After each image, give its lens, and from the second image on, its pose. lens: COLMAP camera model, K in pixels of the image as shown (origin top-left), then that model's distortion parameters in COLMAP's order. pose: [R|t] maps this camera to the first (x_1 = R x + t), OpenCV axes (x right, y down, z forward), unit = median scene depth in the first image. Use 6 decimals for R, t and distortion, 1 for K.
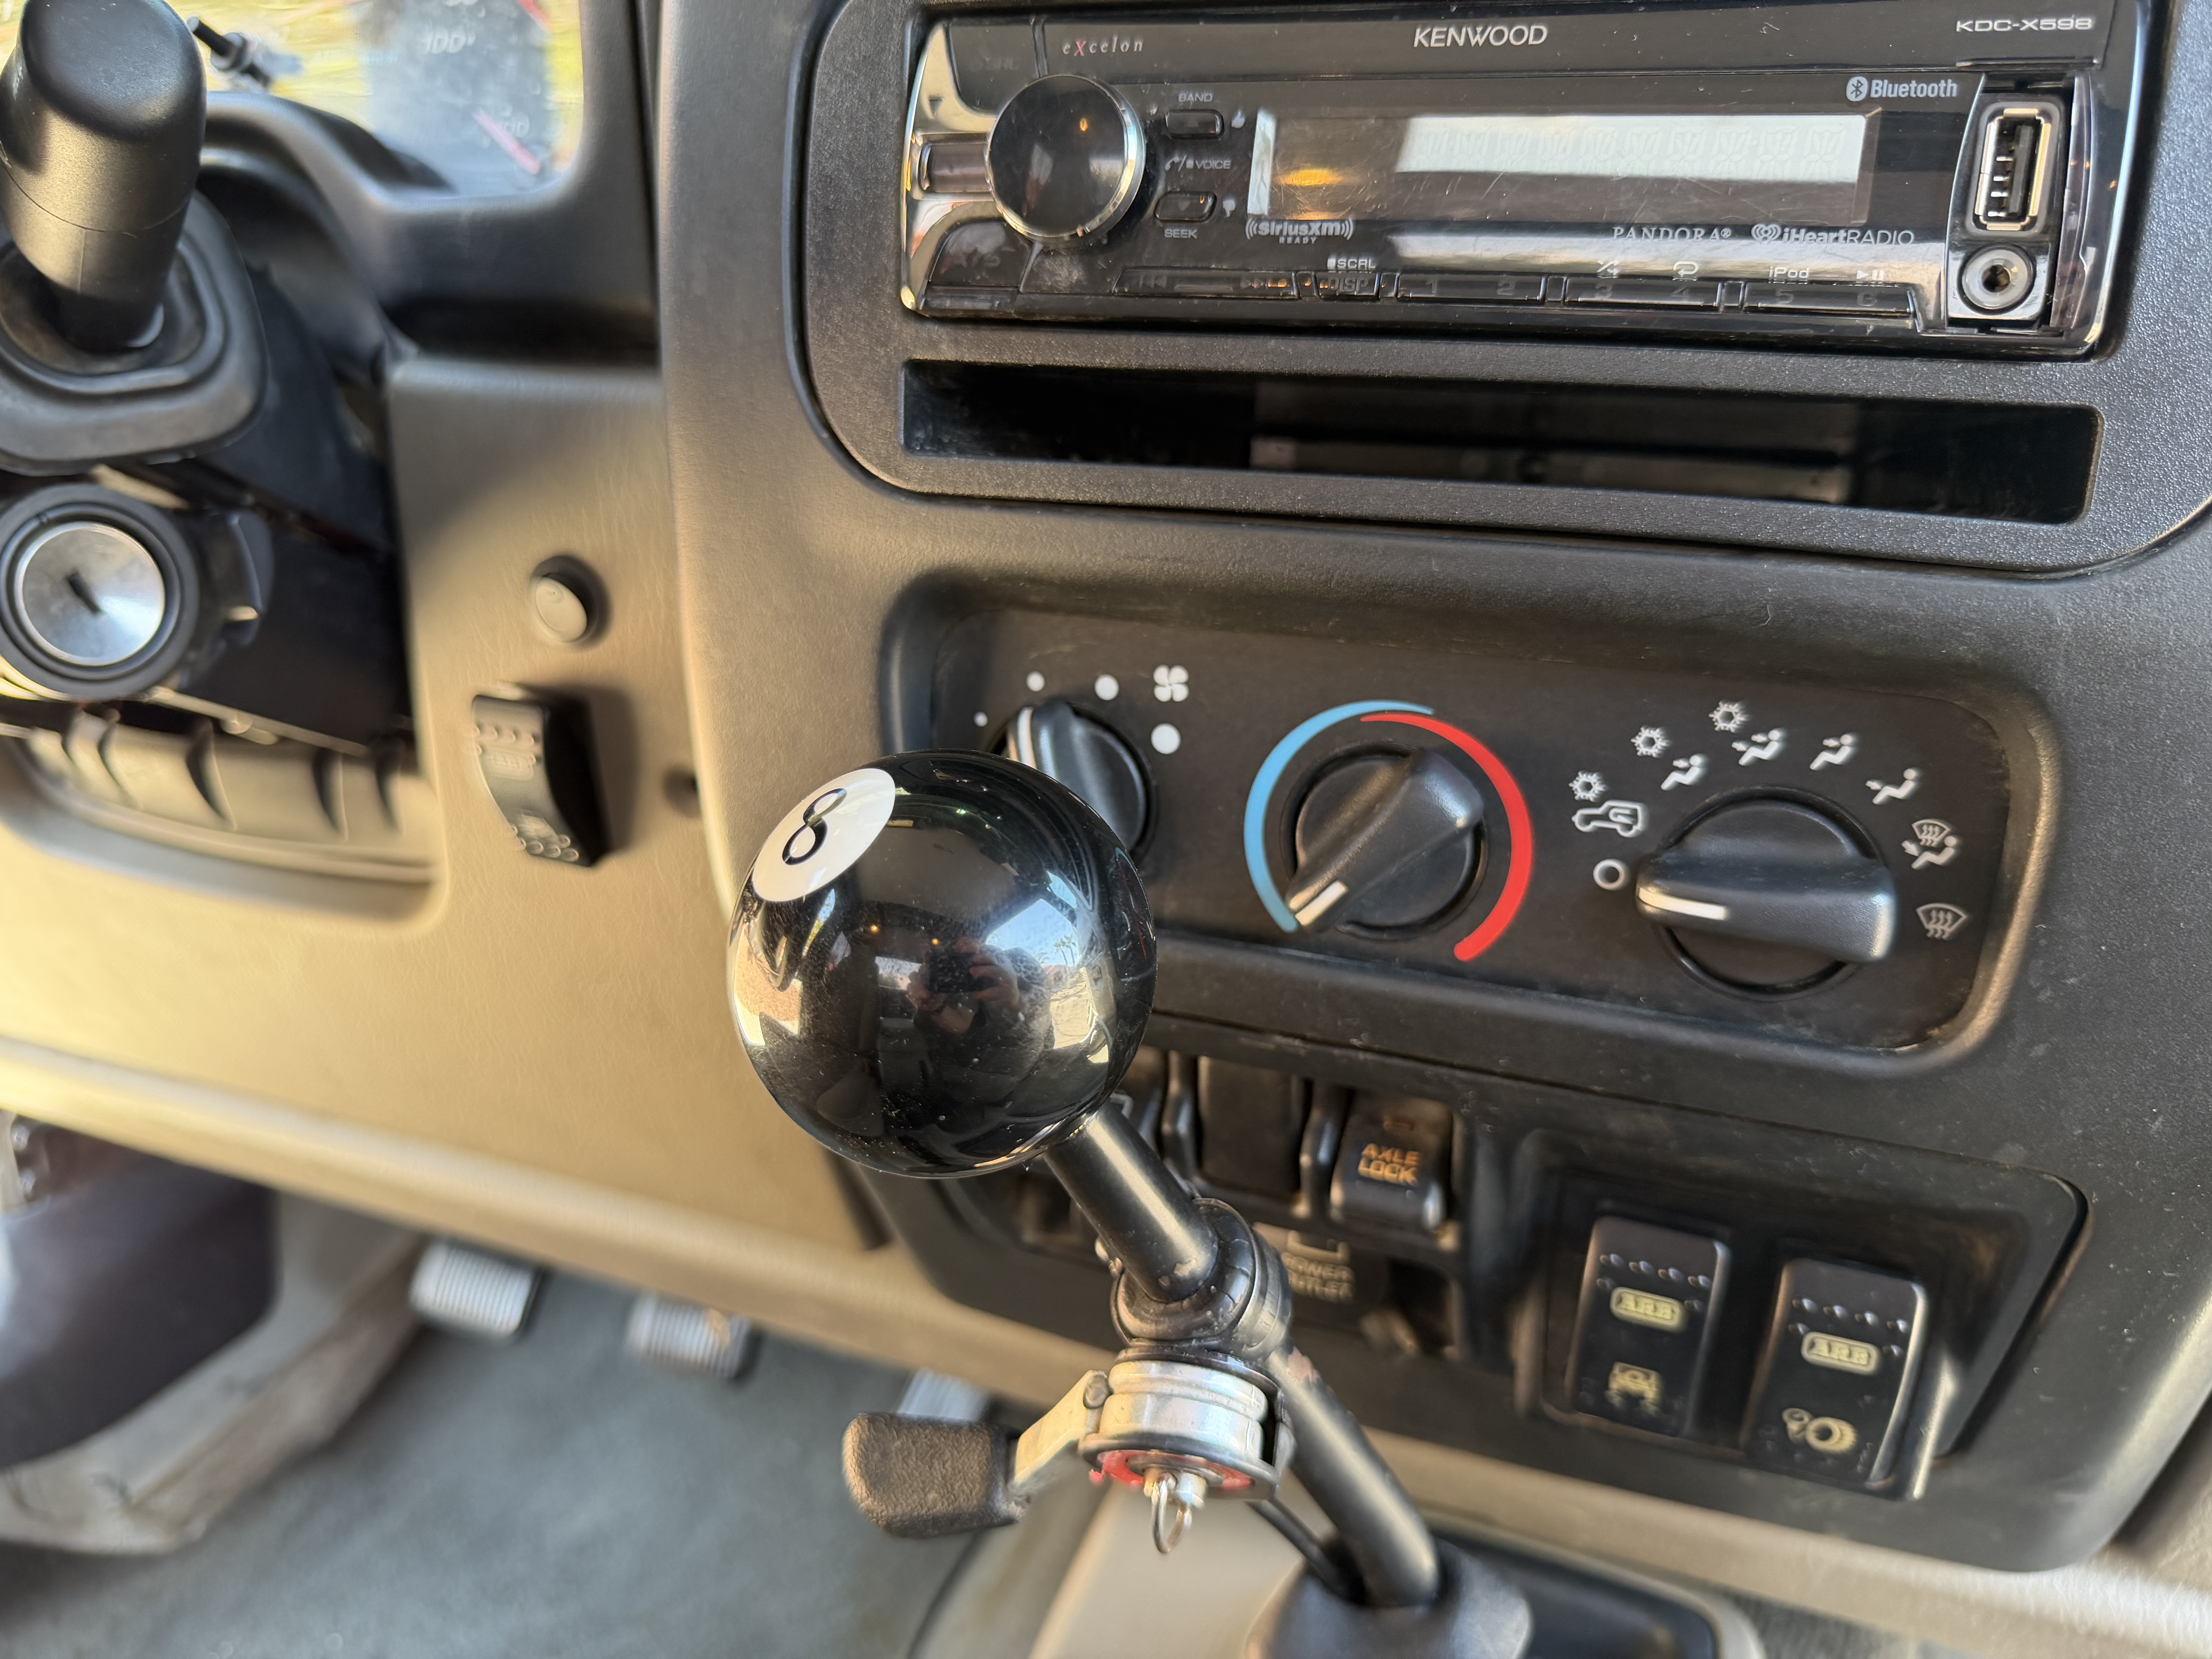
lens RADIAL K [[1598.3, 0, 1106.0], [0, 1598.3, 829.5], [0, 0, 1]] dist [-0.001970, -0.075851]
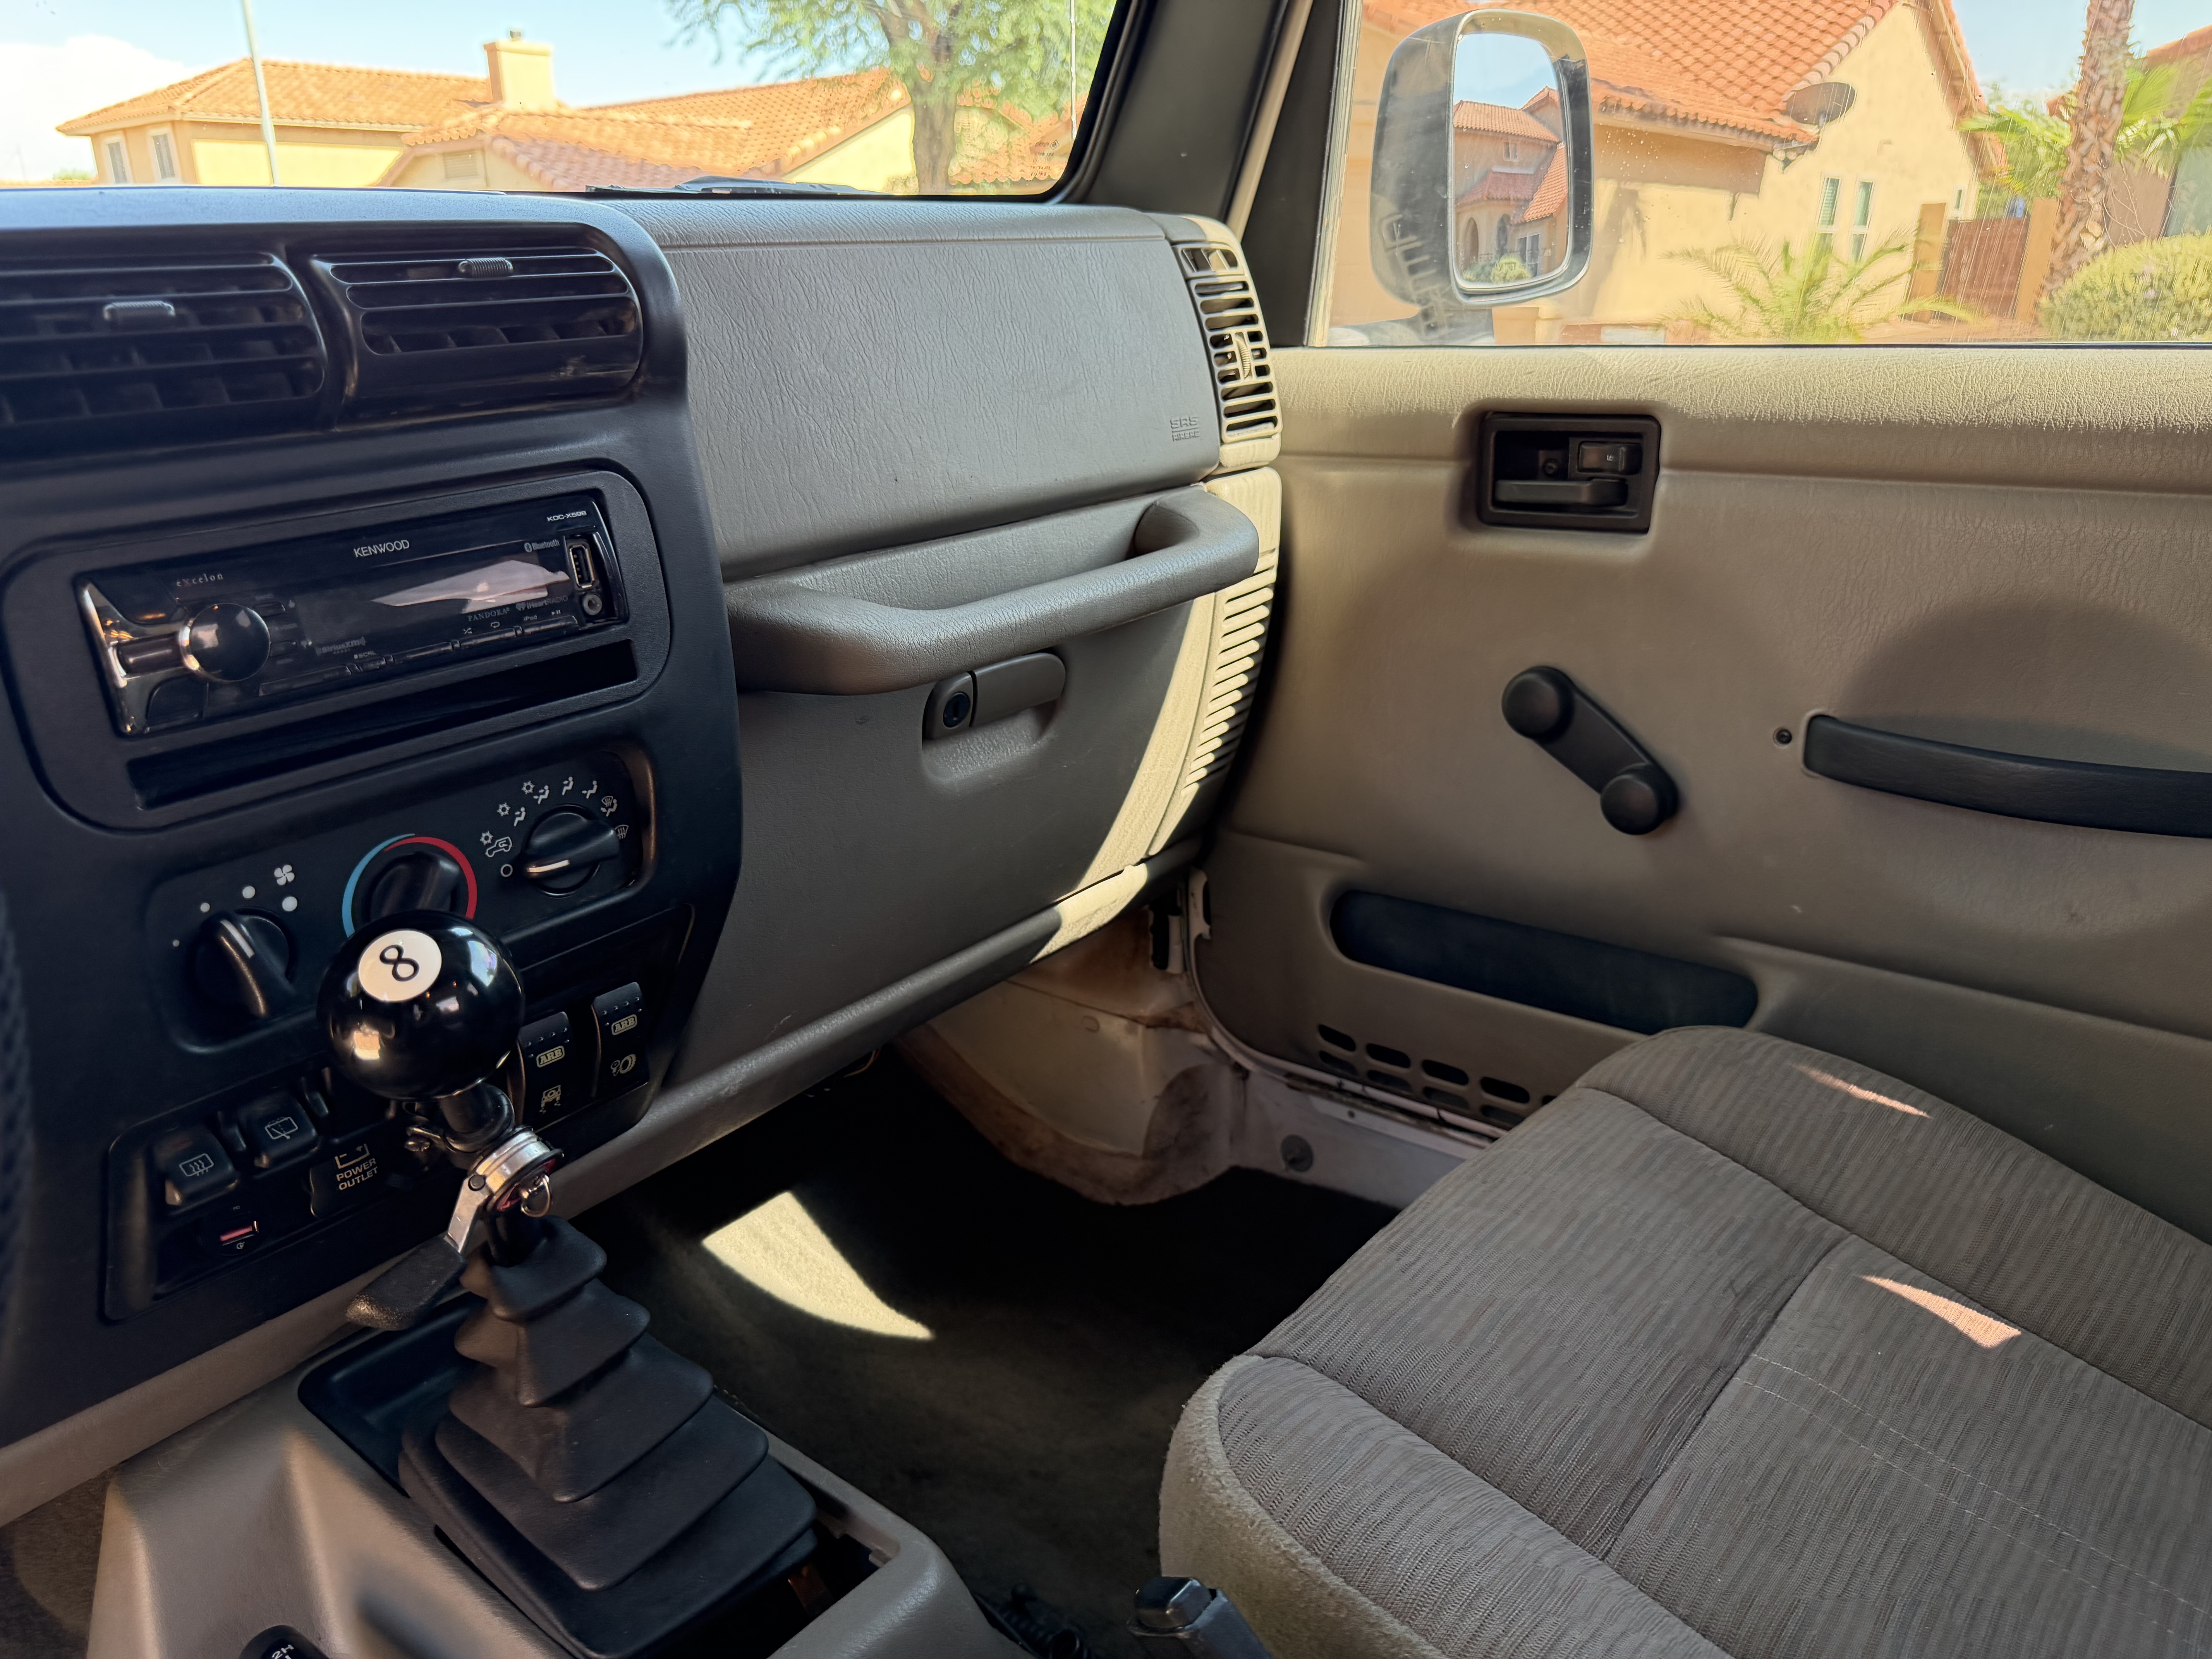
lens RADIAL K [[1598.3, 0, 1106.0], [0, 1598.3, 829.5], [0, 0, 1]] dist [-0.001970, -0.075851]
pose [[0.276606, -0.358595, 0.891571, -1.483936], [0.320410, 0.909096, 0.266237, -0.364173], [-0.905995, 0.212025, 0.366359, -0.622599]]
